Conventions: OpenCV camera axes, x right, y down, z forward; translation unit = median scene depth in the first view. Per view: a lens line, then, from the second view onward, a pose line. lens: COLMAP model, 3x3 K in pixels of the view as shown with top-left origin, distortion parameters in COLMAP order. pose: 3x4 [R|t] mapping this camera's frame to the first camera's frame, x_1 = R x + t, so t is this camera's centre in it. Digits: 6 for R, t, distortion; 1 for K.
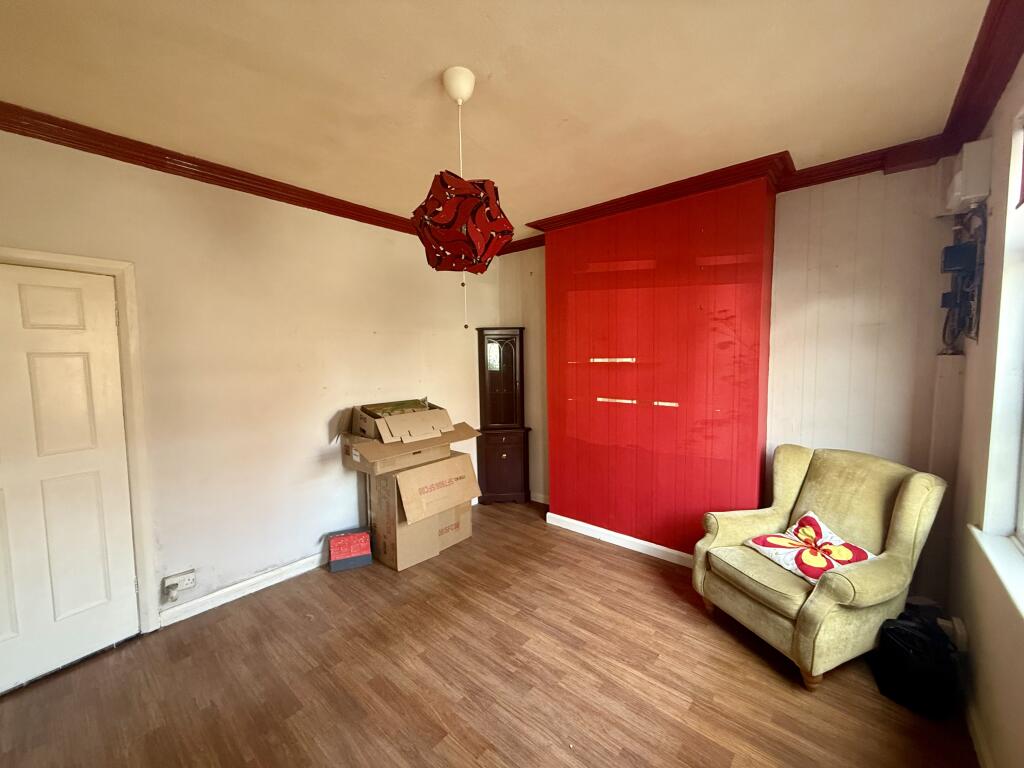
lens RADIAL K [[409.3, 0, 514.3], [0, 409.3, 383.8], [0, 0, 1]] dist [0.000470, 0.000019]
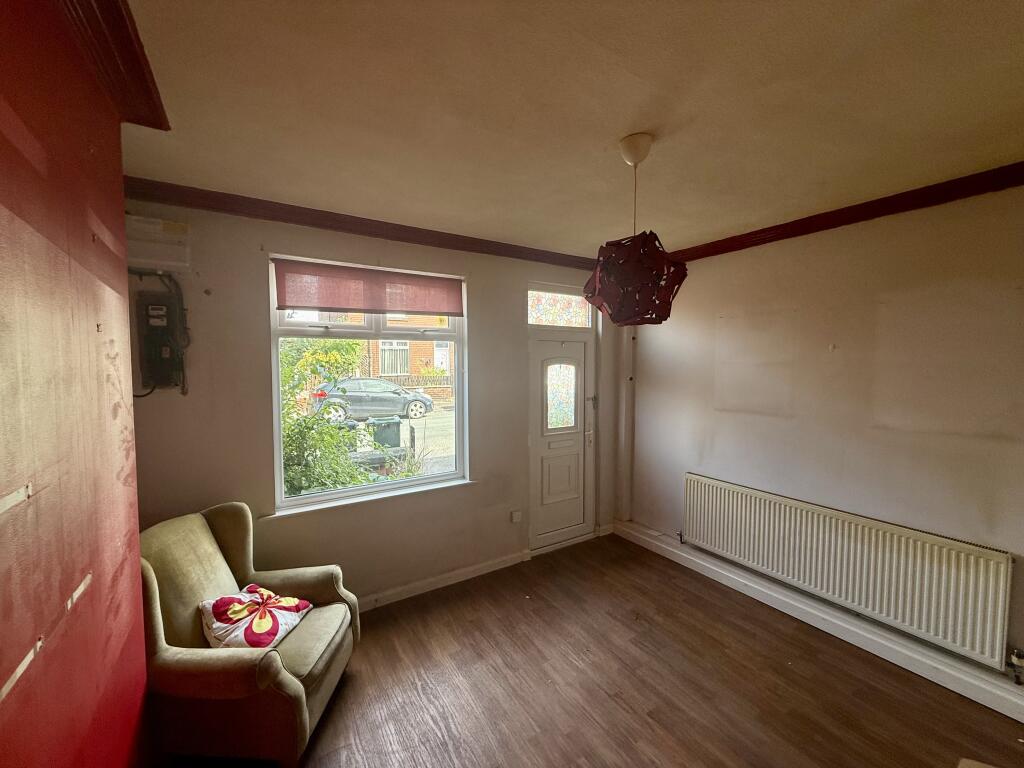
lens RADIAL K [[409.3, 0, 512.4], [0, 409.3, 385.0], [0, 0, 1]] dist [0.000470, 0.000019]
pose [[-0.956787, -0.001849, 0.290783, -0.125342], [0.032970, 0.992842, 0.114795, -0.239619], [-0.288914, 0.119421, -0.949877, 1.986358]]
